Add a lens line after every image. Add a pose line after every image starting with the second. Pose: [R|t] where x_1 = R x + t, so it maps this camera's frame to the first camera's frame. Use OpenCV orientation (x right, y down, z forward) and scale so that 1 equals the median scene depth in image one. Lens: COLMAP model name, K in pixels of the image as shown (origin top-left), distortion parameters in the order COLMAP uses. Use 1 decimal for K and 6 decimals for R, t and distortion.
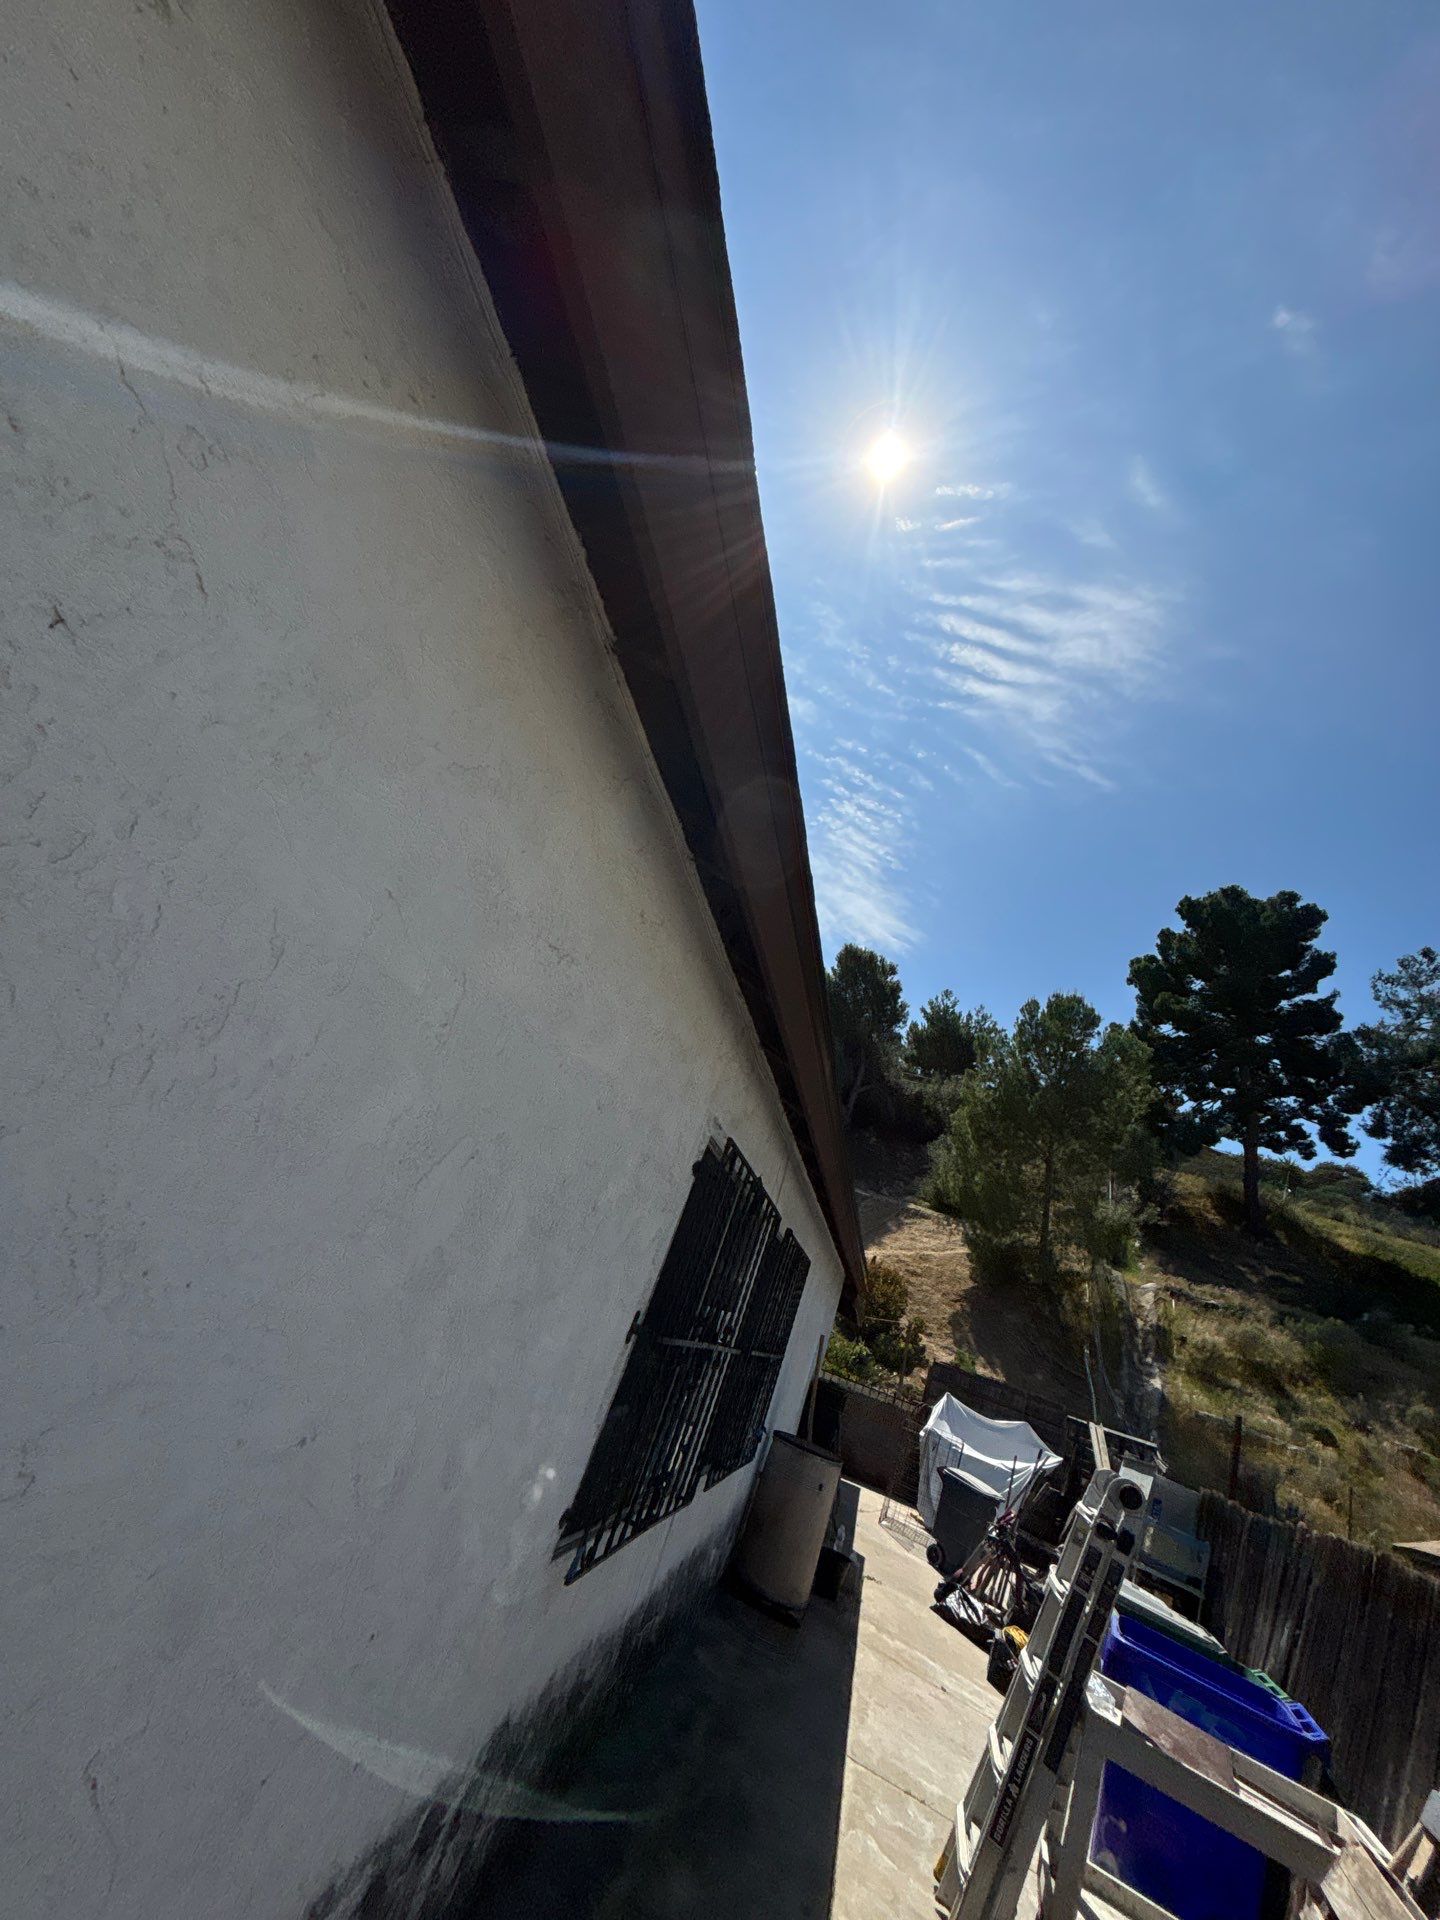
lens RADIAL K [[780.2, 0, 720.0], [0, 780.2, 960.0], [0, 0, 1]] dist [-0.000284, 0.001128]
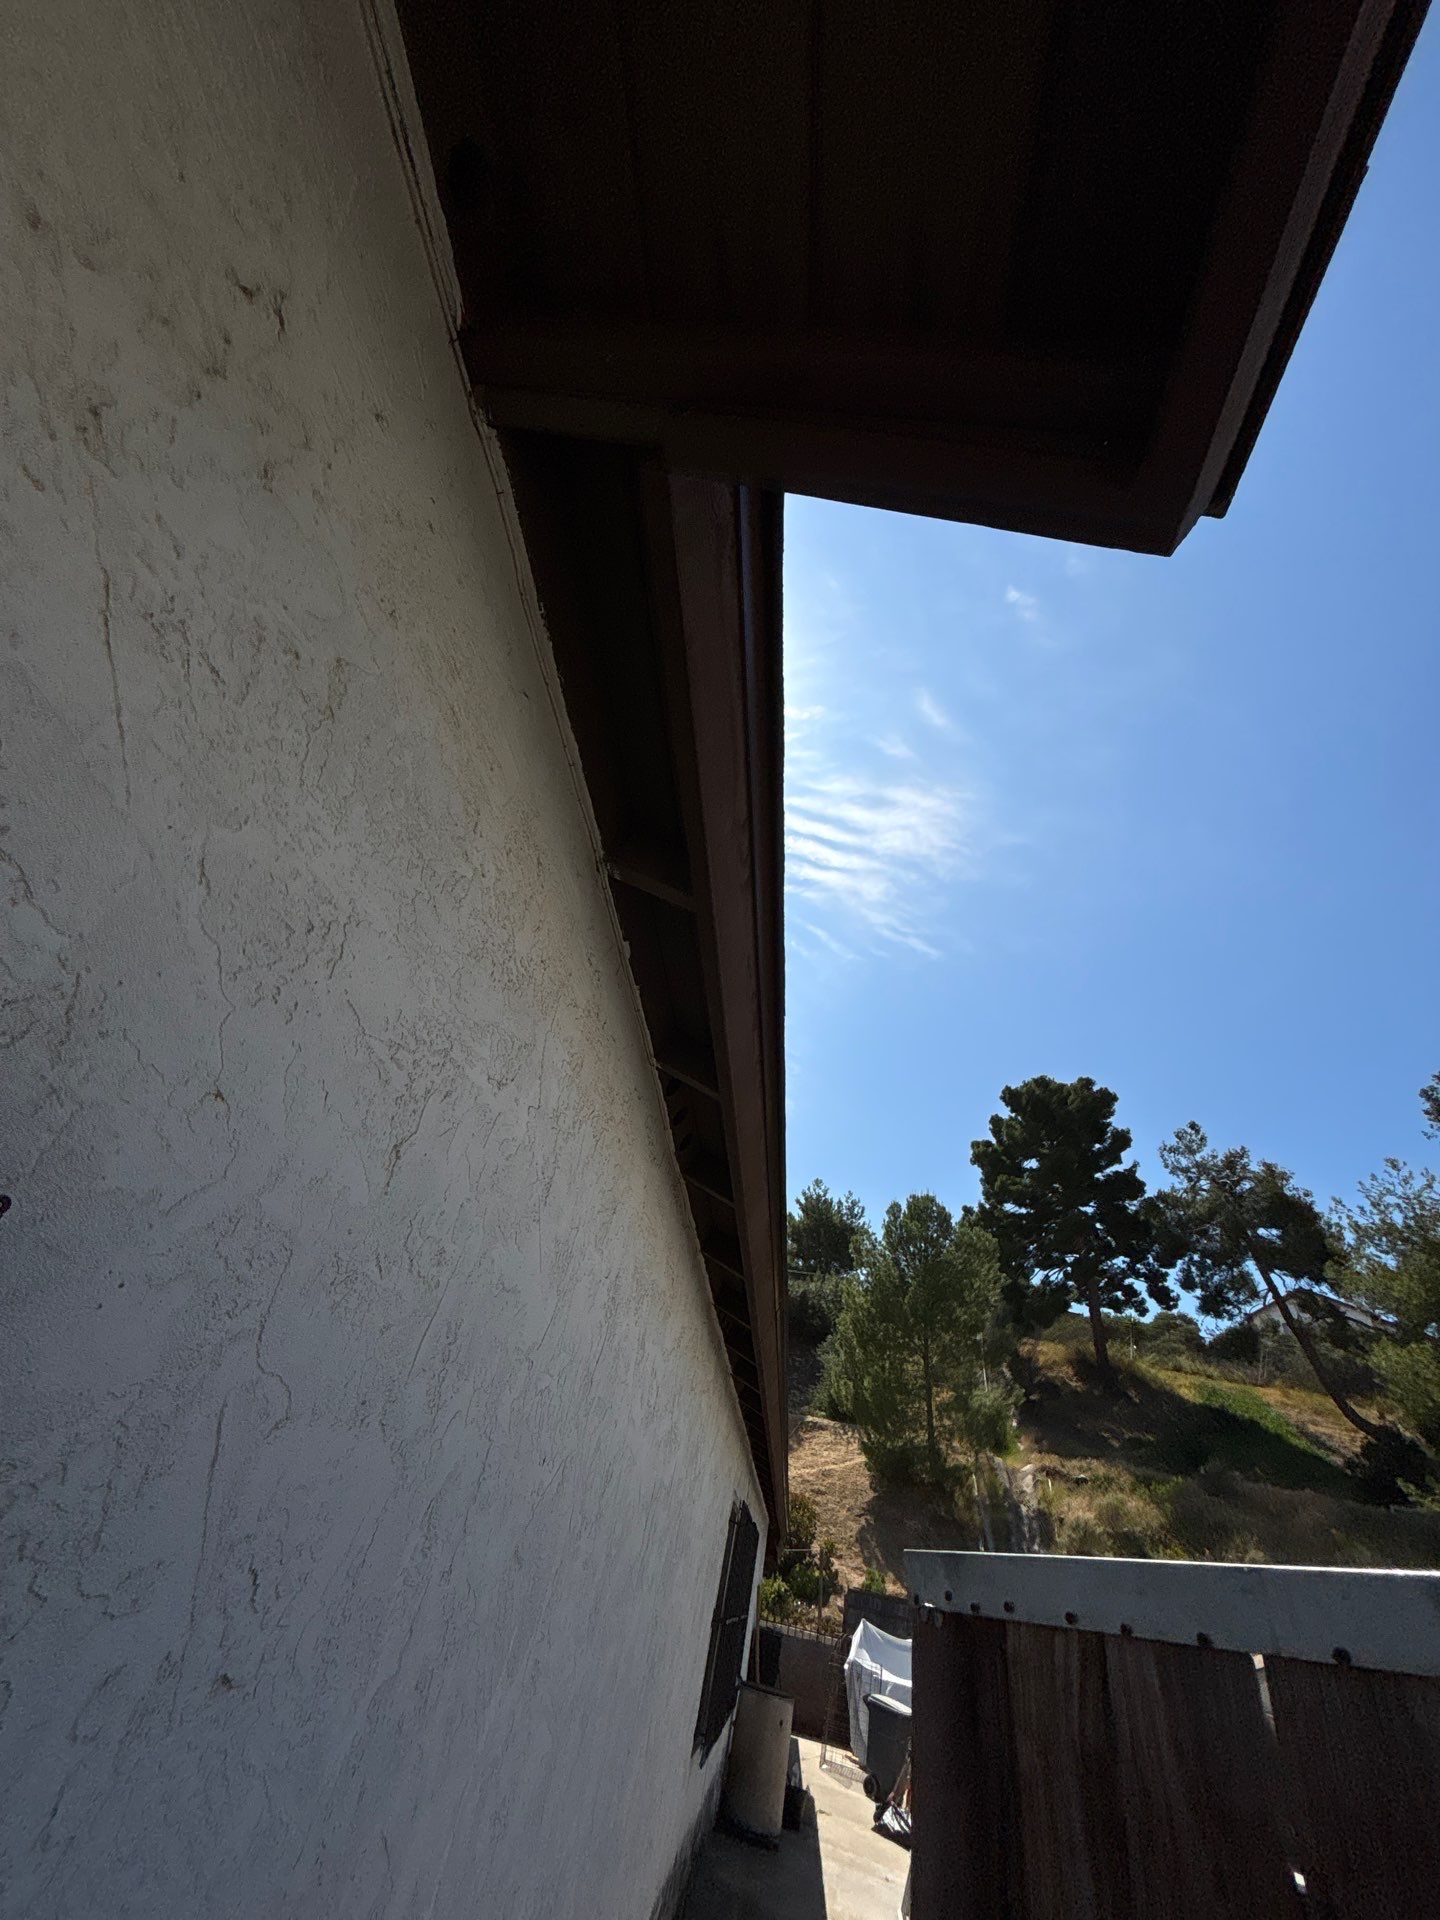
lens RADIAL K [[786.3, 0, 716.4], [0, 786.3, 958.2], [0, 0, 1]] dist [-0.023035, 0.015766]
pose [[0.983257, -0.043379, 0.176983, -0.028430], [0.081557, 0.973304, -0.214541, -0.057203], [-0.162952, 0.225384, 0.960546, -0.099783]]
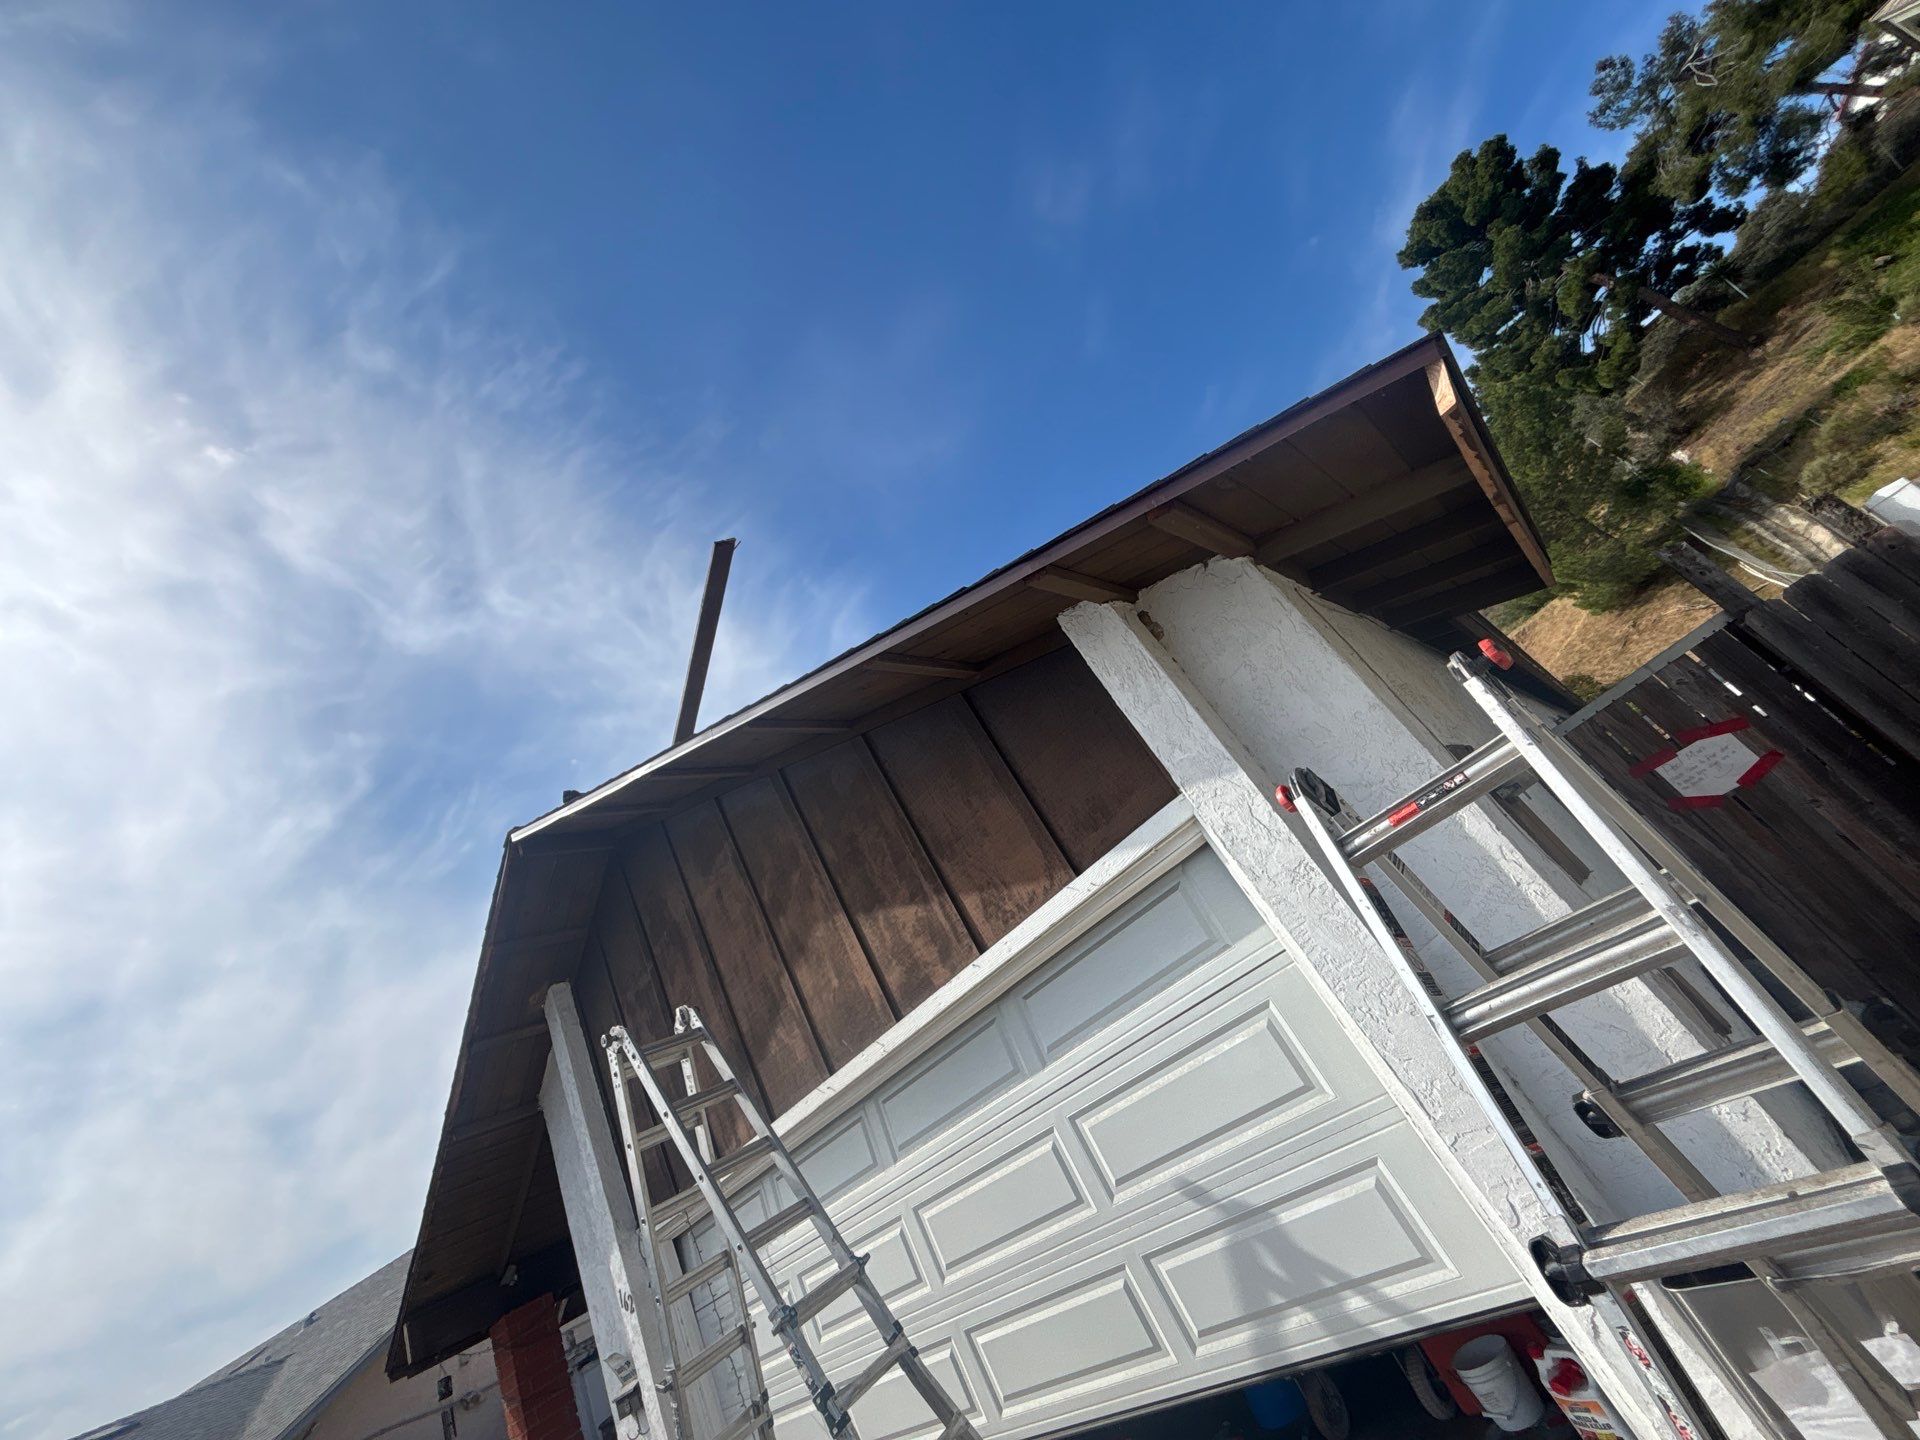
lens RADIAL K [[762.5, 0, 956.2], [0, 762.5, 716.9], [0, 0, 1]] dist [0.013858, -0.005772]
pose [[0.505446, -0.843325, -0.182560, -0.050548], [0.835905, 0.531040, -0.138774, -0.112665], [0.213979, -0.082460, 0.973352, -0.208868]]
